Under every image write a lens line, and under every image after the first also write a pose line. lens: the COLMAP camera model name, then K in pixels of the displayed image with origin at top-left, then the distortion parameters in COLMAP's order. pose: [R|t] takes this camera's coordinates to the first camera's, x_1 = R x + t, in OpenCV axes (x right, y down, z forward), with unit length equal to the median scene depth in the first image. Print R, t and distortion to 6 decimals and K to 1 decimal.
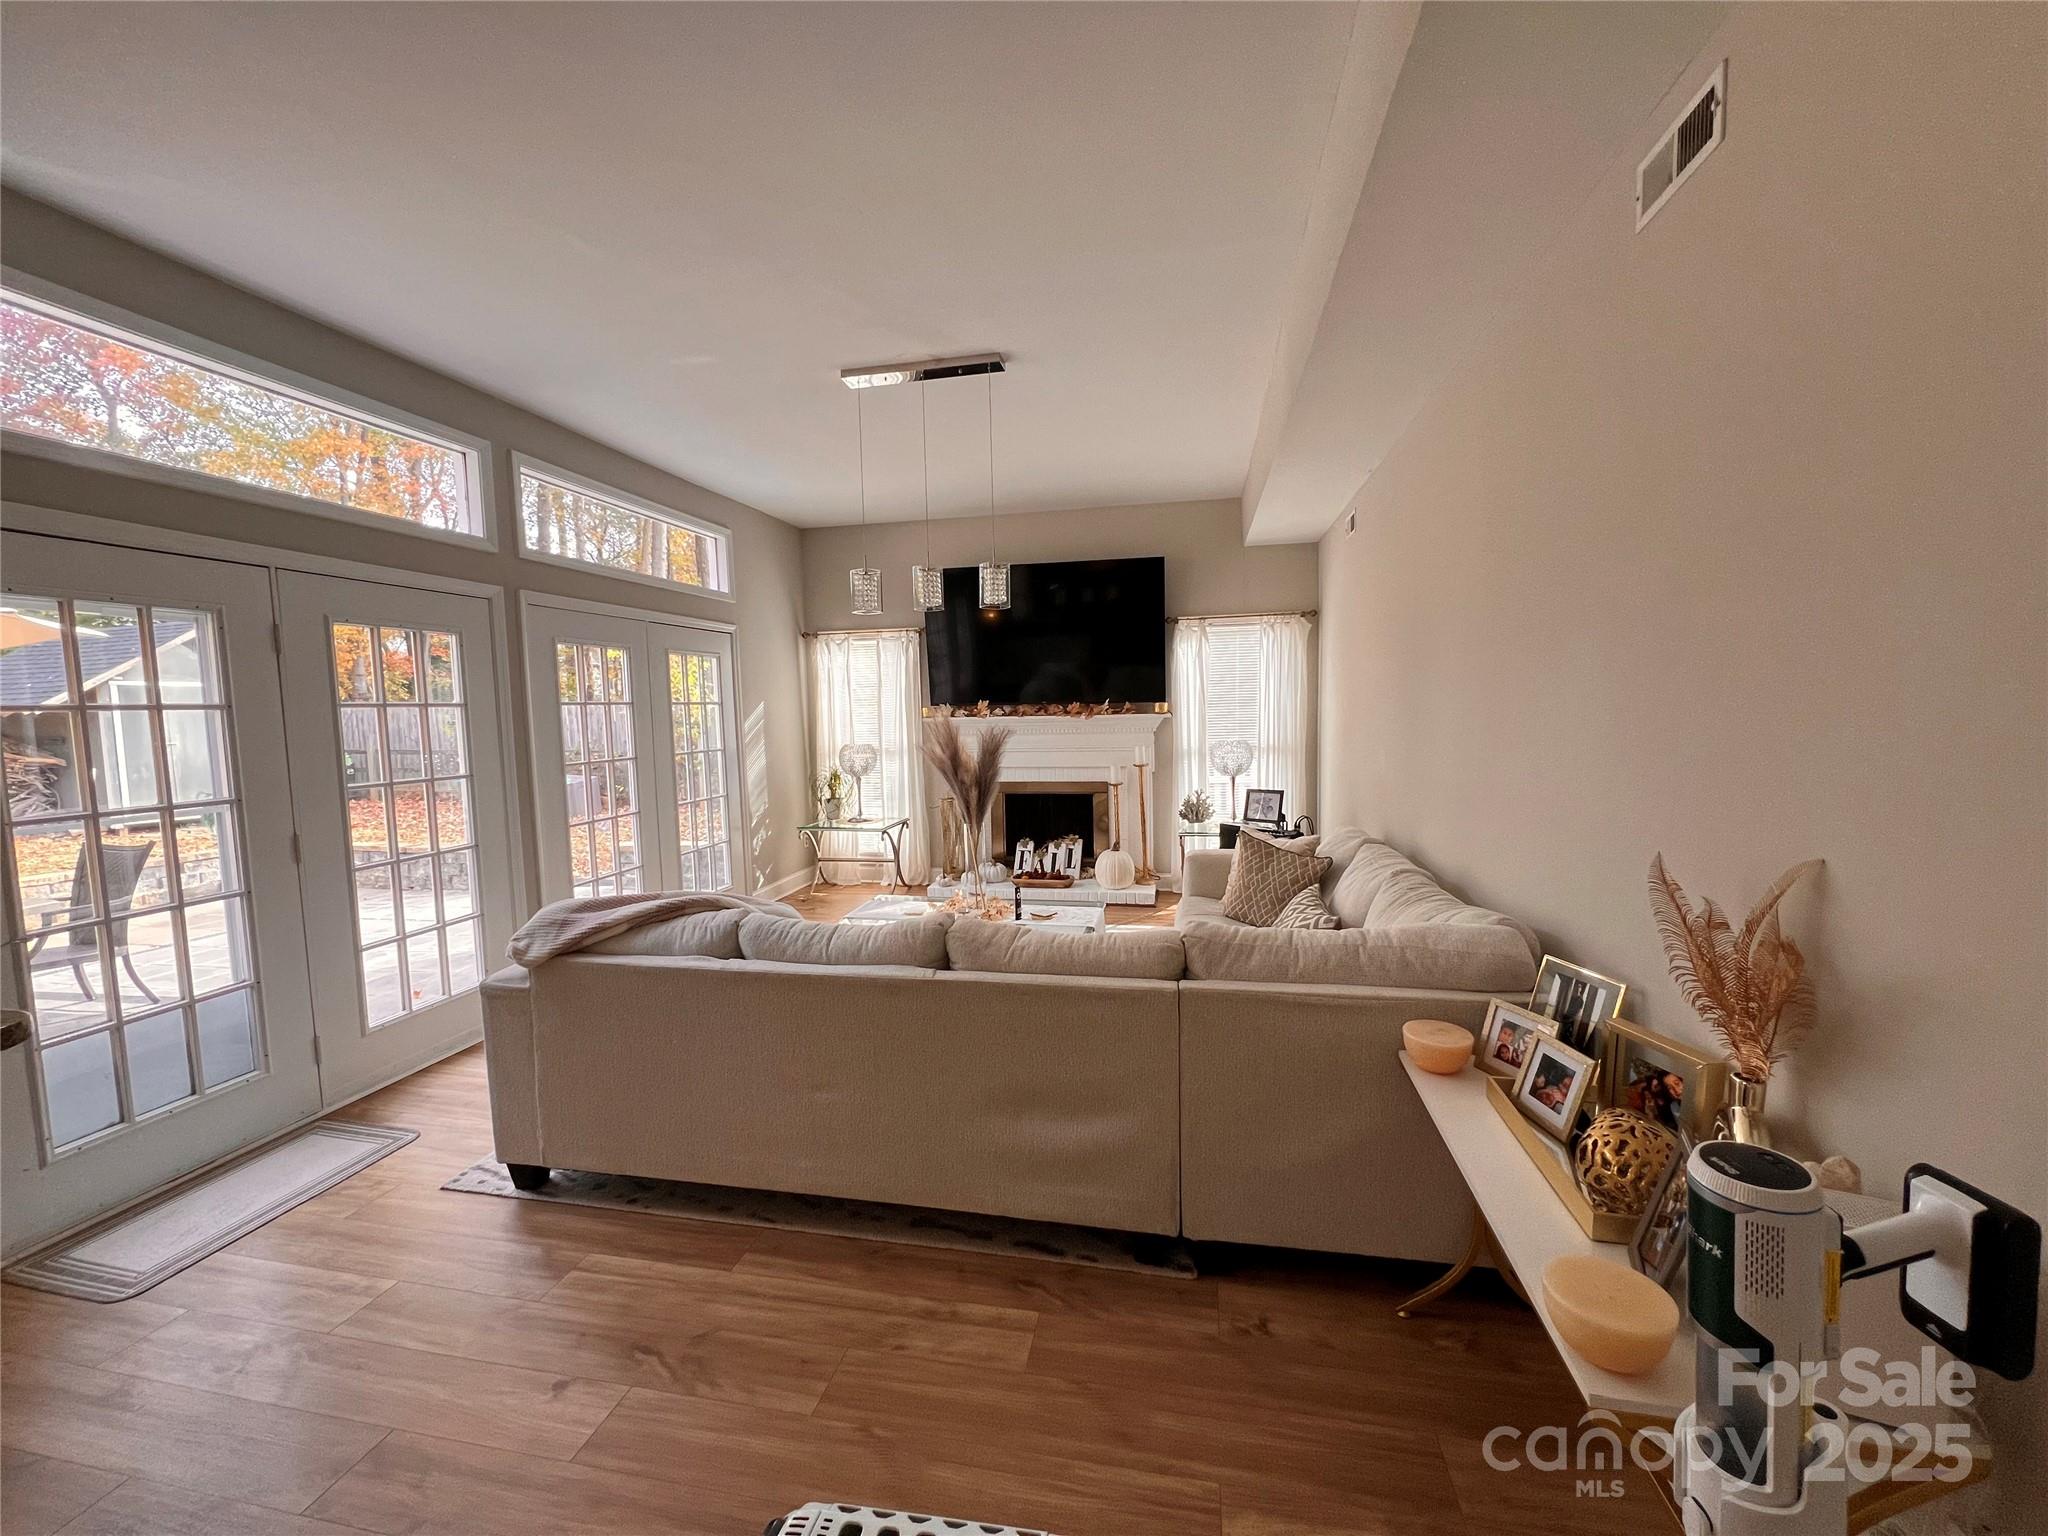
lens RADIAL K [[818.9, 0, 1022.8], [0, 818.9, 771.0], [0, 0, 1]] dist [-0.001109, 0.000163]
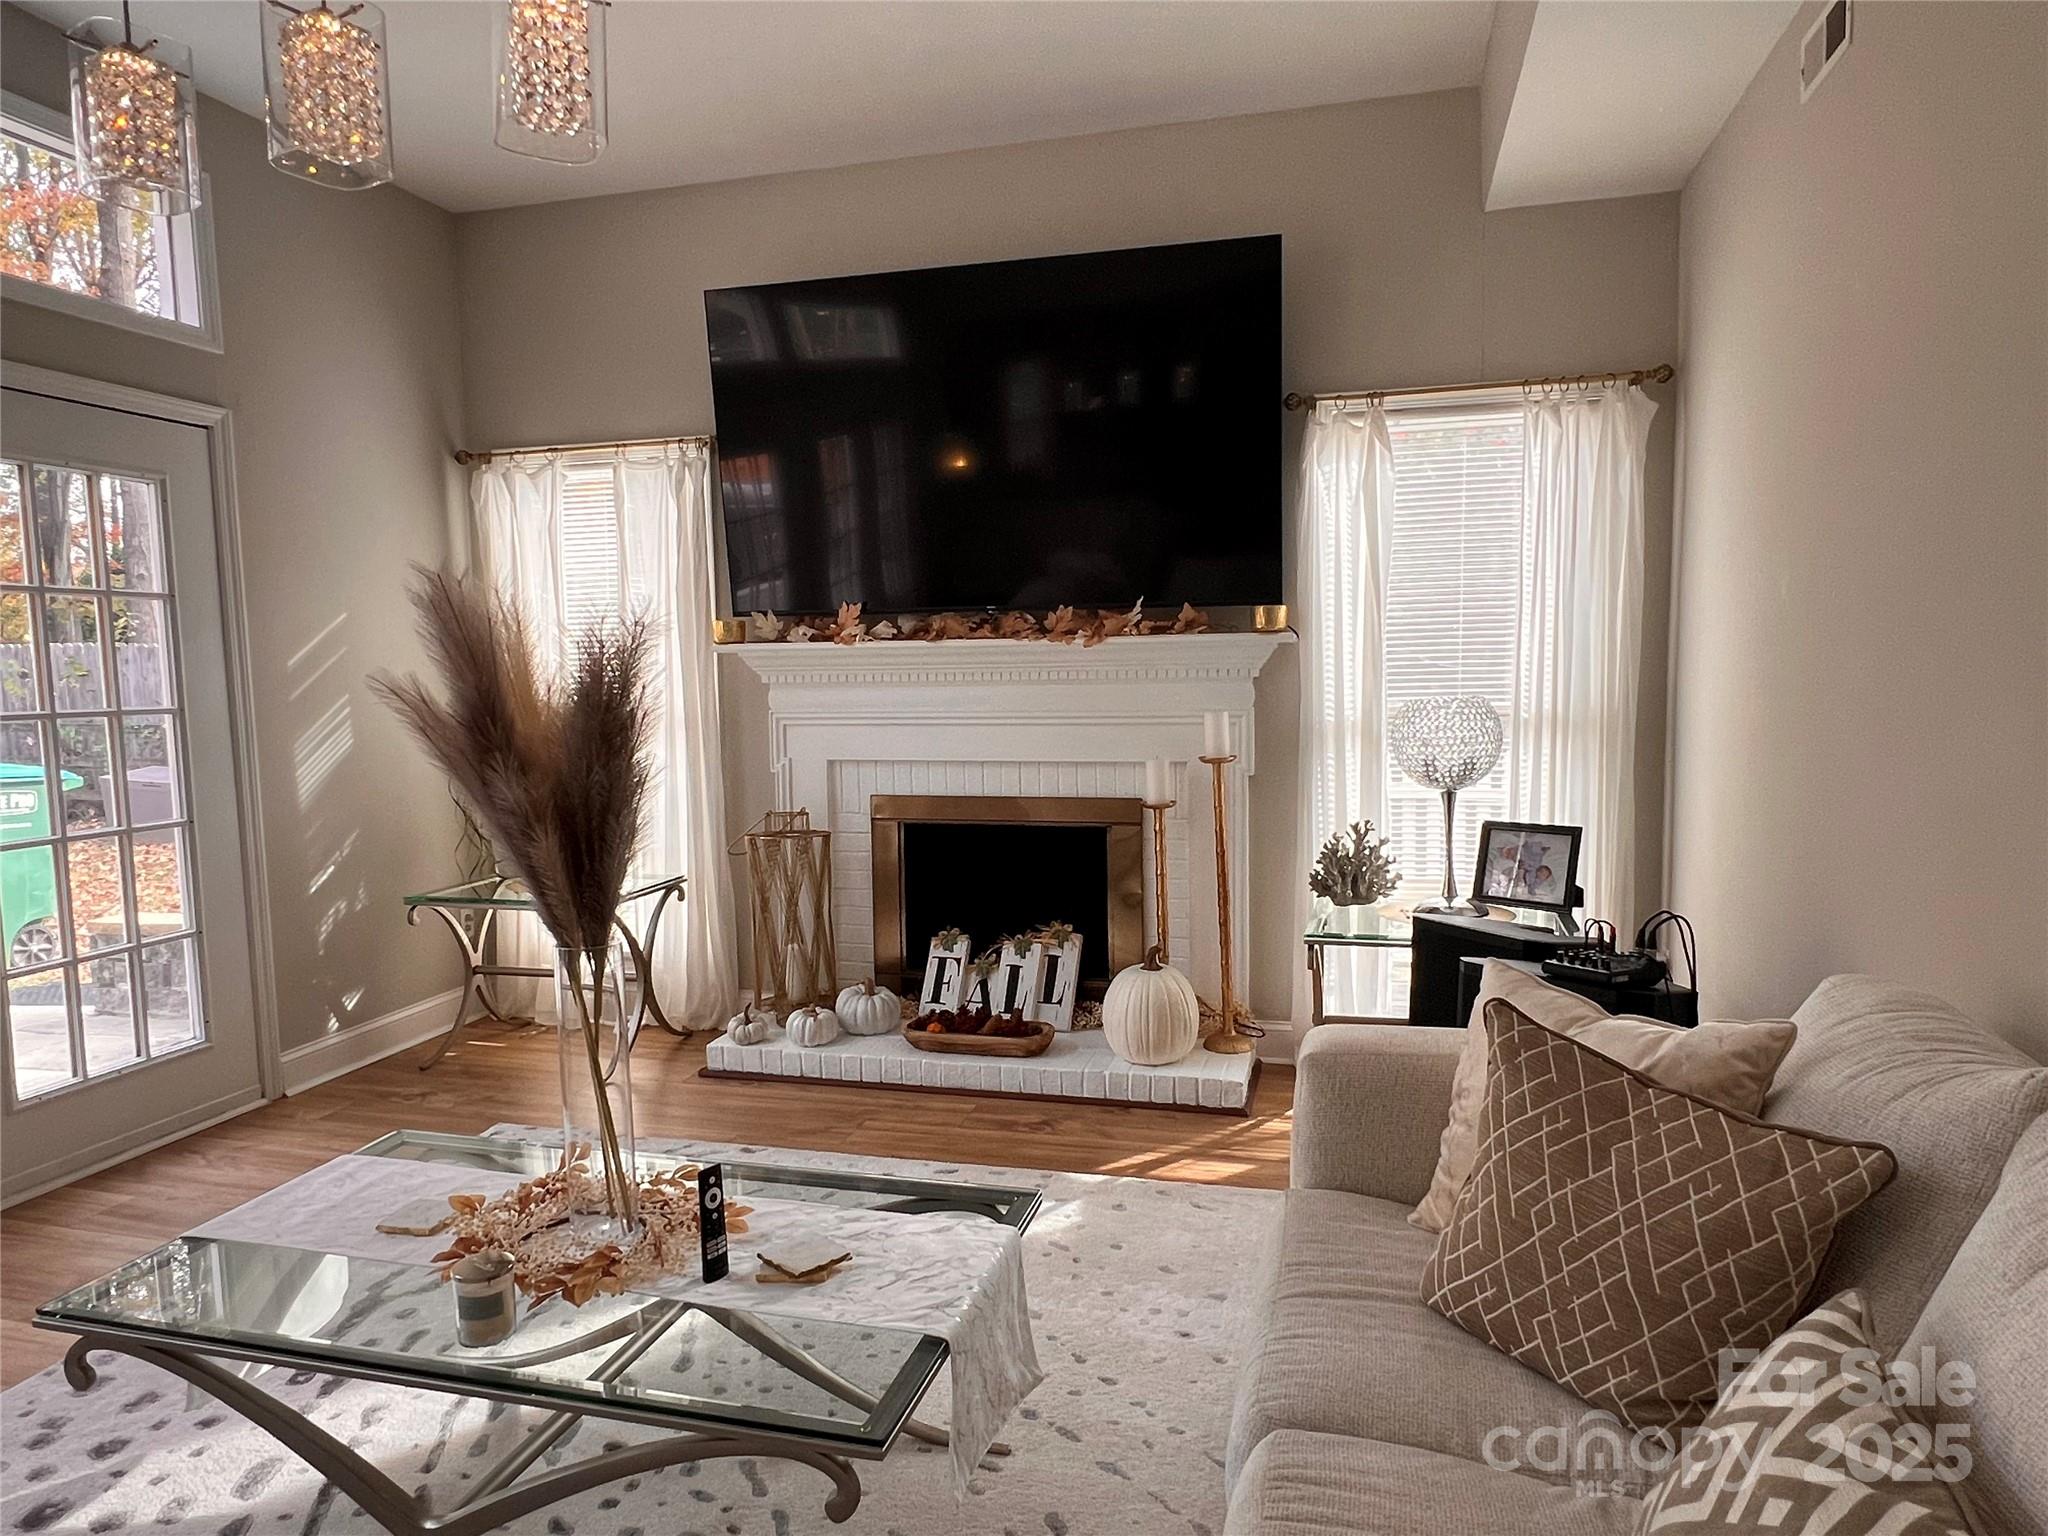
lens RADIAL K [[1308.8, 0, 1022.3], [0, 1308.8, 783.8], [0, 0, 1]] dist [0.001838, 0.000271]
pose [[0.998490, 0.010518, -0.053914, 0.090842], [-0.009938, 0.999890, 0.011008, -0.001360], [0.054024, -0.010456, 0.998485, 0.381719]]
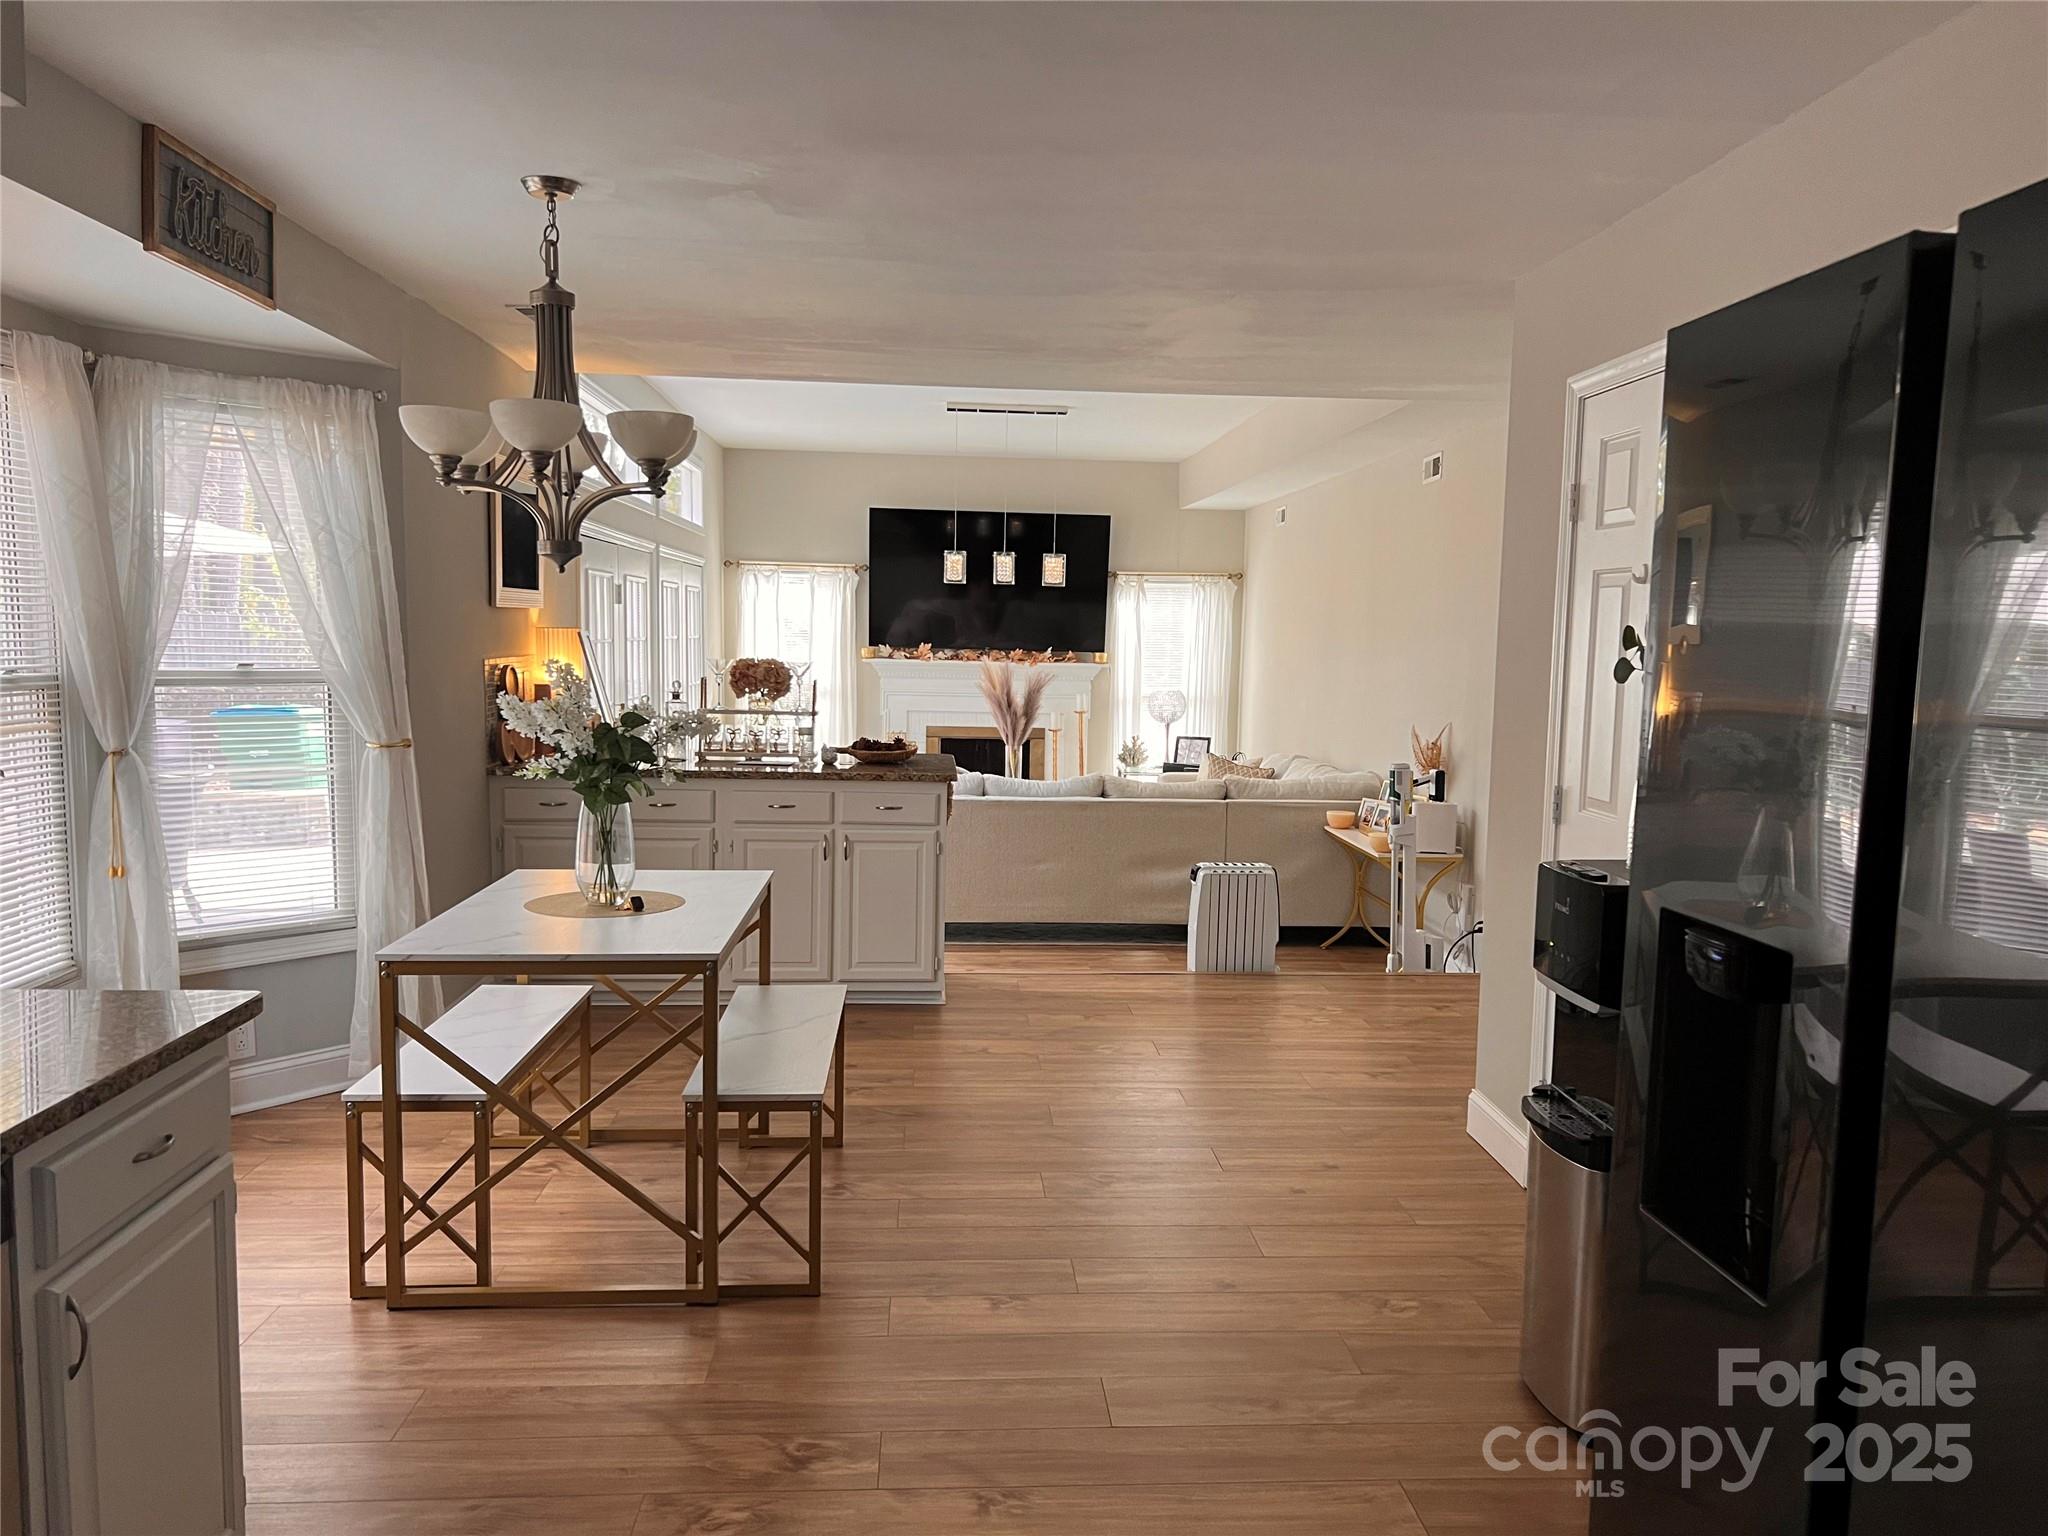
lens RADIAL K [[1540.2, 0, 1028.7], [0, 1540.2, 783.1], [0, 0, 1]] dist [0.112886, -0.192072]
pose [[0.962120, 0.015004, 0.272214, -0.505653], [-0.019603, 0.999707, 0.014184, 0.063549], [-0.271921, -0.018983, 0.962132, -0.977619]]
